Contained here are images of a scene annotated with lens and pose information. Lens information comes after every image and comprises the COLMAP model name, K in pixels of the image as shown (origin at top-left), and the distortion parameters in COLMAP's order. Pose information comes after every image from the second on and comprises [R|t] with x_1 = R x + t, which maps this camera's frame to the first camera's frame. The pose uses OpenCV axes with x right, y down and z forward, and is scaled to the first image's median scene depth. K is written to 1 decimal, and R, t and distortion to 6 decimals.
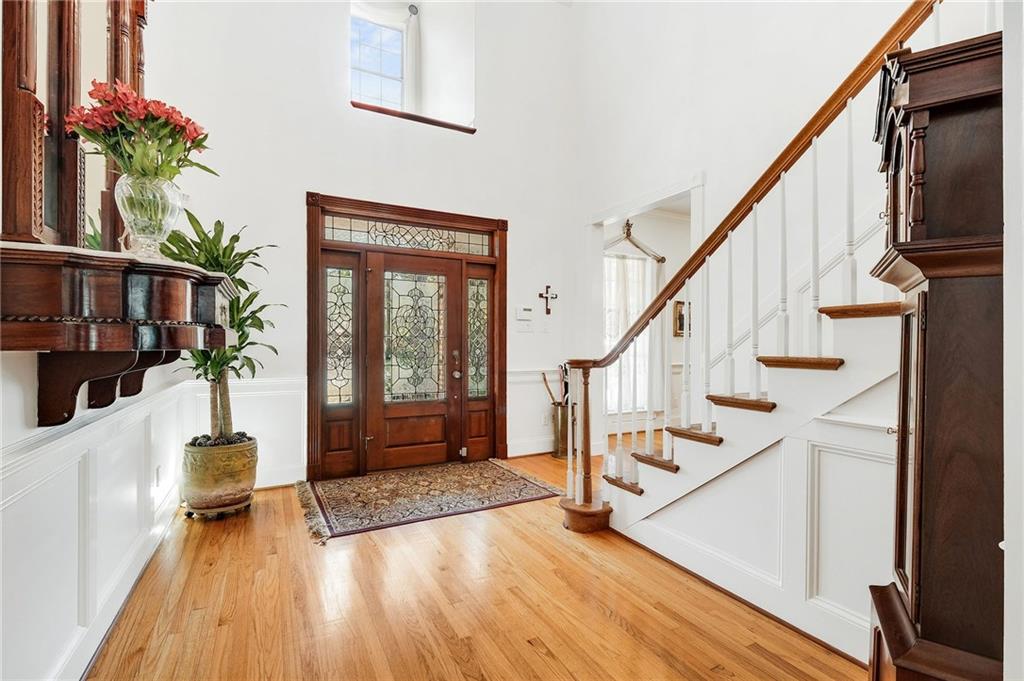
lens RADIAL K [[450.9, 0, 505.6], [0, 450.9, 335.7], [0, 0, 1]] dist [-0.005738, 0.000664]
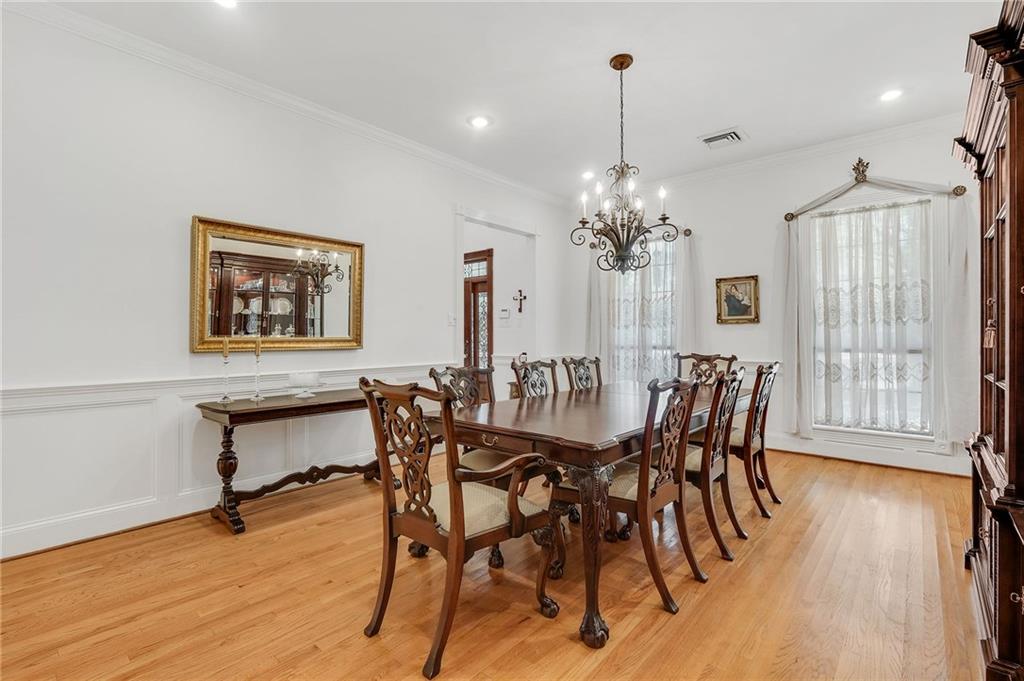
lens RADIAL K [[450.9, 0, 511.2], [0, 450.9, 336.5], [0, 0, 1]] dist [-0.005738, 0.000664]
pose [[0.364437, -0.009449, -0.931180, 1.375365], [-0.001733, 0.999940, -0.010825, 0.038001], [0.931226, 0.005559, 0.364399, 0.555863]]
